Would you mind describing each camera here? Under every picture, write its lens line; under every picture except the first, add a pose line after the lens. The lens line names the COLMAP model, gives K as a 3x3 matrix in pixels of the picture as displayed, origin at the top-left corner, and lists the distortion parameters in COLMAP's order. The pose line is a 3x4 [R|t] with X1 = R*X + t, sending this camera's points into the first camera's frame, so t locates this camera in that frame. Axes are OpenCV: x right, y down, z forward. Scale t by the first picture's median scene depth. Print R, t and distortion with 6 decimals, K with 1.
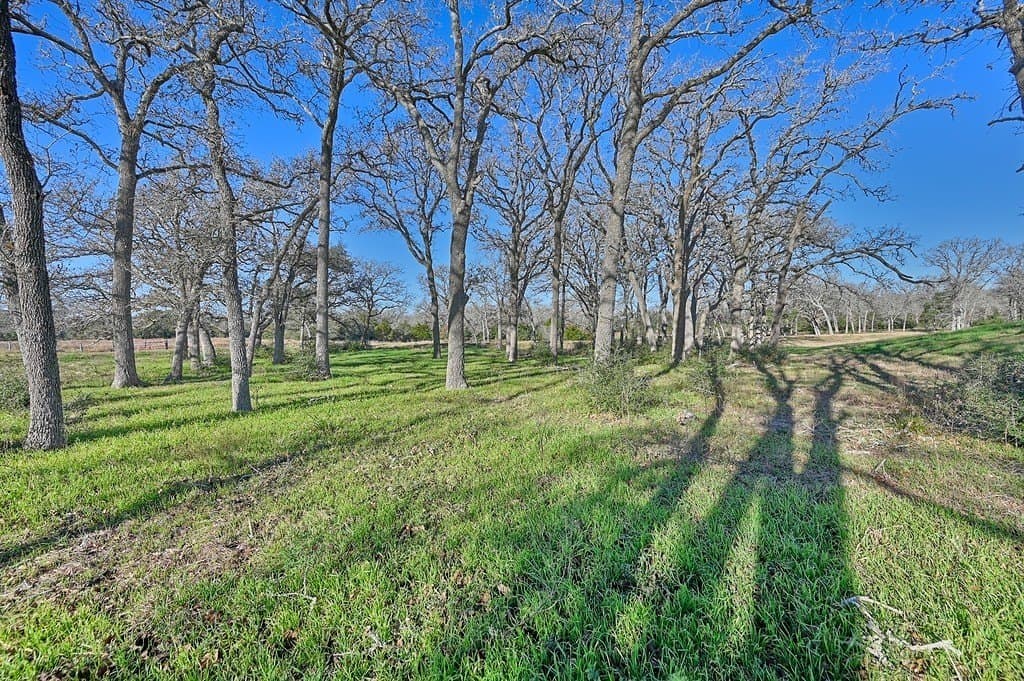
lens RADIAL K [[424.3, 0, 513.1], [0, 424.3, 344.3], [0, 0, 1]] dist [-0.008928, -0.000203]
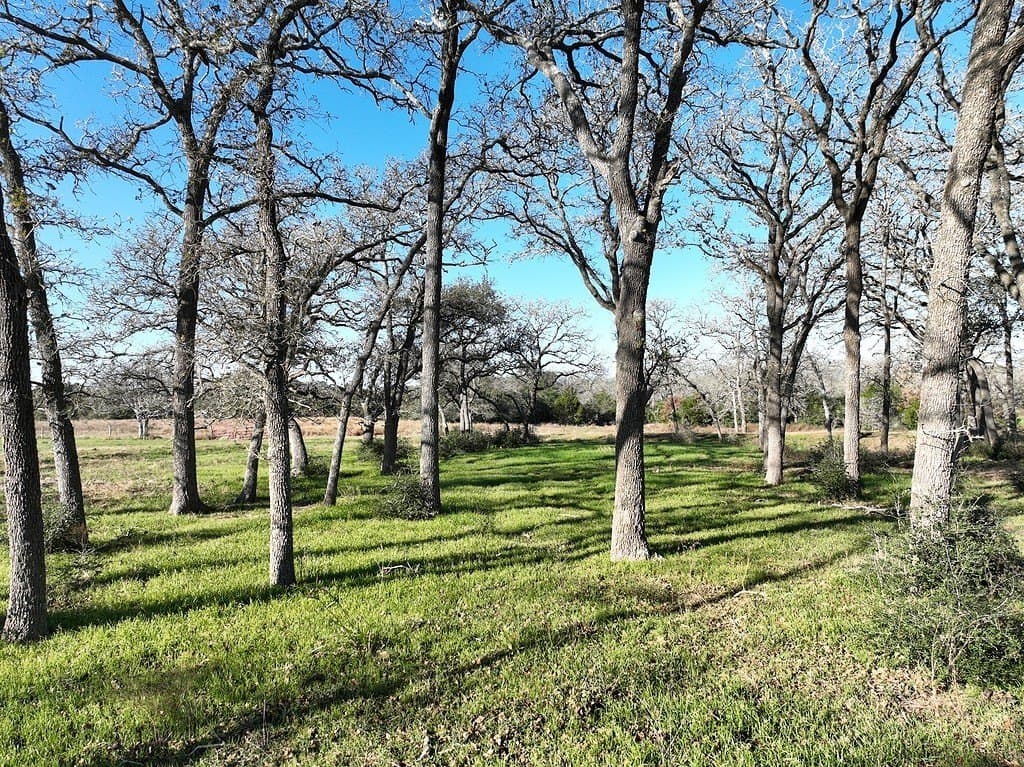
lens RADIAL K [[722.4, 0, 511.3], [0, 722.4, 383.4], [0, 0, 1]] dist [-0.003916, 0.002900]
pose [[0.925013, -0.012233, -0.379738, 0.065571], [-0.007608, 0.998685, -0.050706, -0.056890], [0.379859, 0.049793, 0.923703, 0.056256]]
